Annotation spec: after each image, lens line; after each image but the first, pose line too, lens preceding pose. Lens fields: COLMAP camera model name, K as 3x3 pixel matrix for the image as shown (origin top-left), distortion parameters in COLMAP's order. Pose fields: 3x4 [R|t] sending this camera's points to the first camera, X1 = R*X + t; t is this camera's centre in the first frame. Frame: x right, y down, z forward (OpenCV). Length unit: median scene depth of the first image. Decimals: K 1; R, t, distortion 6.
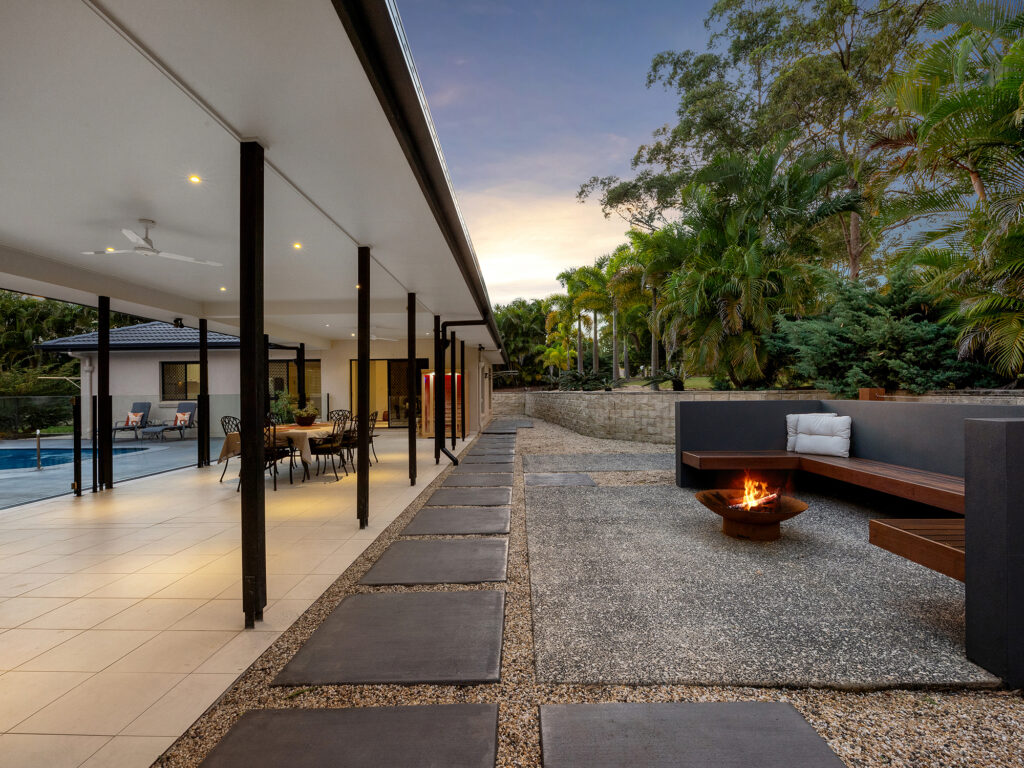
lens RADIAL K [[496.5, 0, 512.3], [0, 496.5, 387.9], [0, 0, 1]] dist [-0.010435, -0.000386]
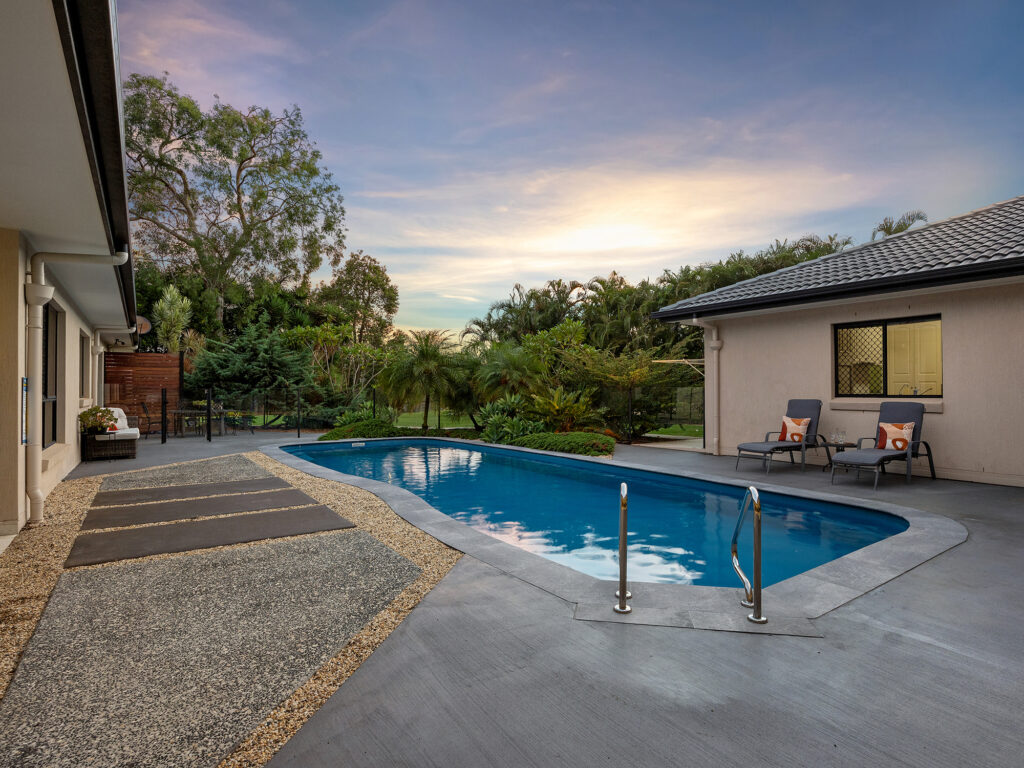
lens RADIAL K [[544.8, 0, 519.2], [0, 544.8, 382.2], [0, 0, 1]] dist [-0.016738, -0.000781]
pose [[0.580854, -0.000334, -0.814008, -0.477332], [-0.000937, 0.999999, -0.001078, 0.012001], [0.814007, 0.001389, 0.580853, 0.420836]]
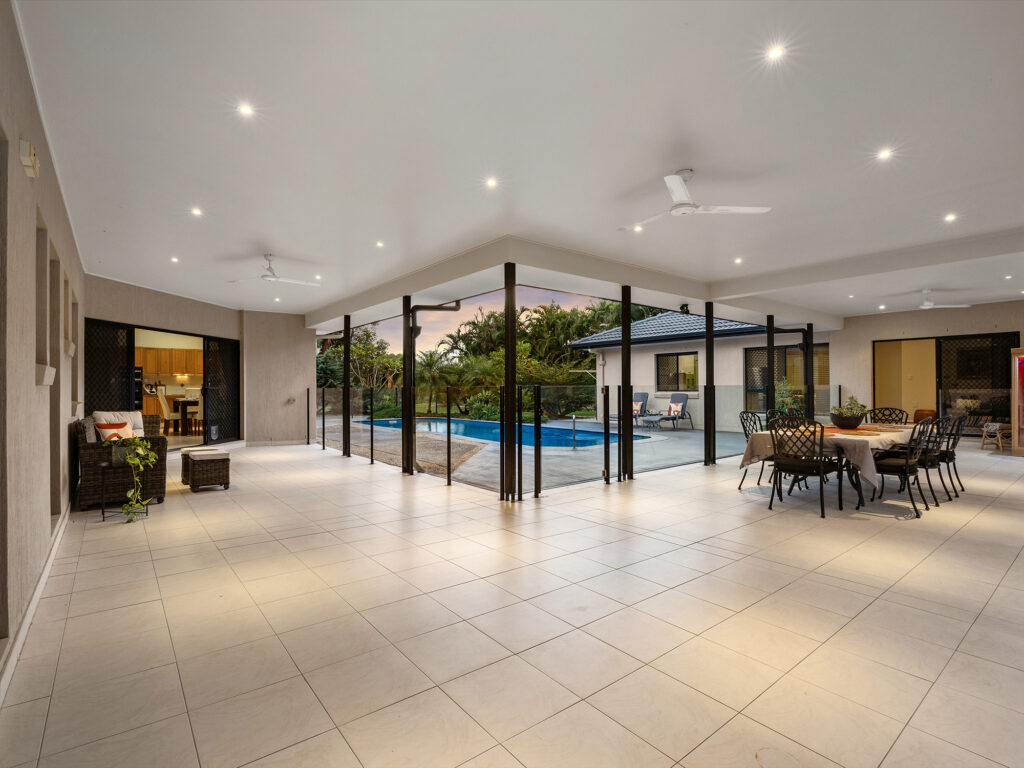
lens RADIAL K [[496.5, 0, 506.3], [0, 496.5, 384.7], [0, 0, 1]] dist [-0.010435, -0.000386]
pose [[0.634510, 0.006242, -0.772889, -0.105872], [0.000665, 0.999963, 0.008622, 0.002925], [0.772914, -0.005985, 0.634482, 0.089239]]
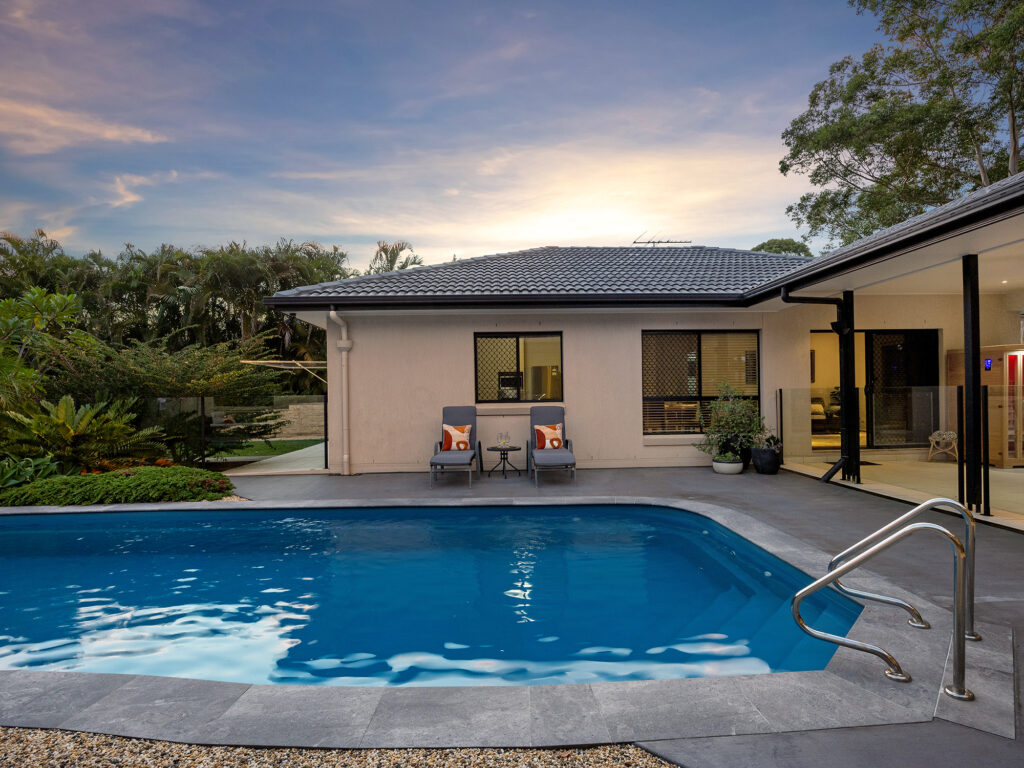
lens RADIAL K [[544.8, 0, 520.3], [0, 544.8, 397.6], [0, 0, 1]] dist [-0.016738, -0.000781]
pose [[0.998603, -0.002783, 0.052764, -0.769252], [0.002053, 0.999901, 0.013886, 0.012527], [-0.052798, -0.013758, 0.998510, 0.430288]]
